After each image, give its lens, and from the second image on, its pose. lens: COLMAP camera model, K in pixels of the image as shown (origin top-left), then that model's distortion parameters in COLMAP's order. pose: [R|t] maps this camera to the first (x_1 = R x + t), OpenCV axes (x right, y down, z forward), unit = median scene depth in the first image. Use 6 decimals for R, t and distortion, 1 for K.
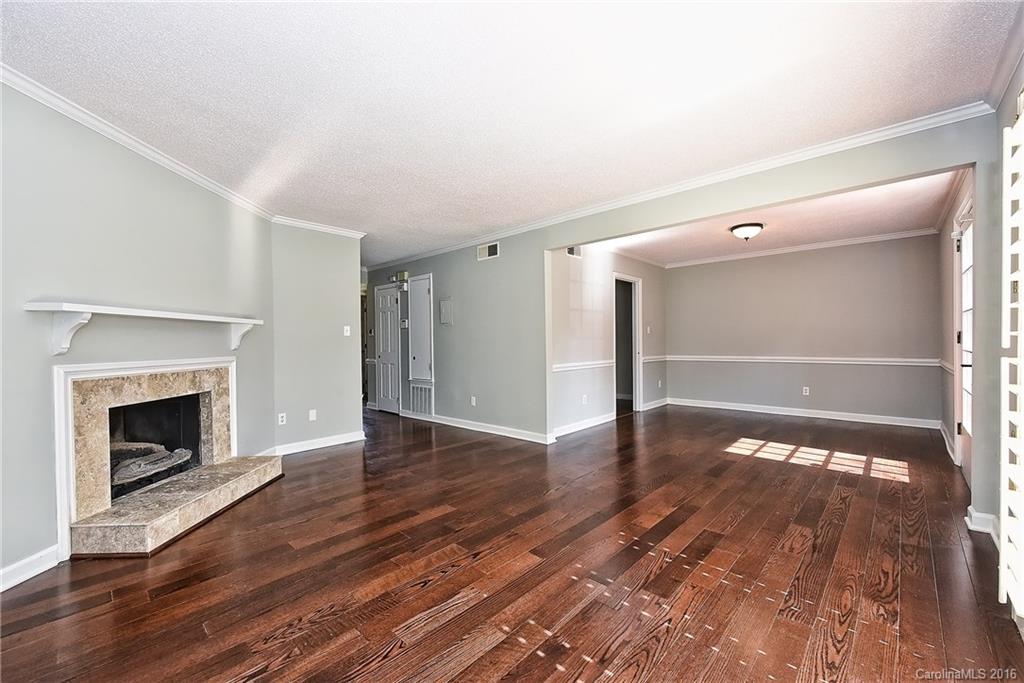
lens RADIAL K [[410.0, 0, 514.0], [0, 410.0, 340.1], [0, 0, 1]] dist [-0.001384, -0.000337]
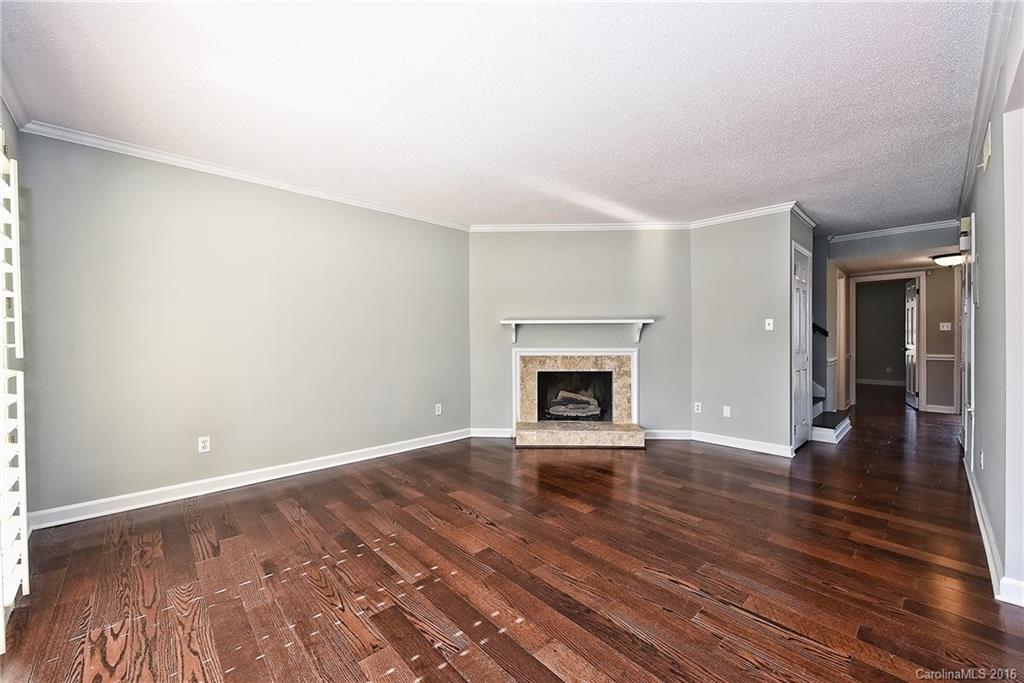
lens RADIAL K [[401.1, 0, 513.9], [0, 401.1, 341.8], [0, 0, 1]] dist [-0.000785, -0.000407]
pose [[-0.066312, 0.024759, -0.997492, 0.663578], [0.008143, 0.999672, 0.024272, -0.015803], [0.997766, -0.006513, -0.066492, 0.734082]]
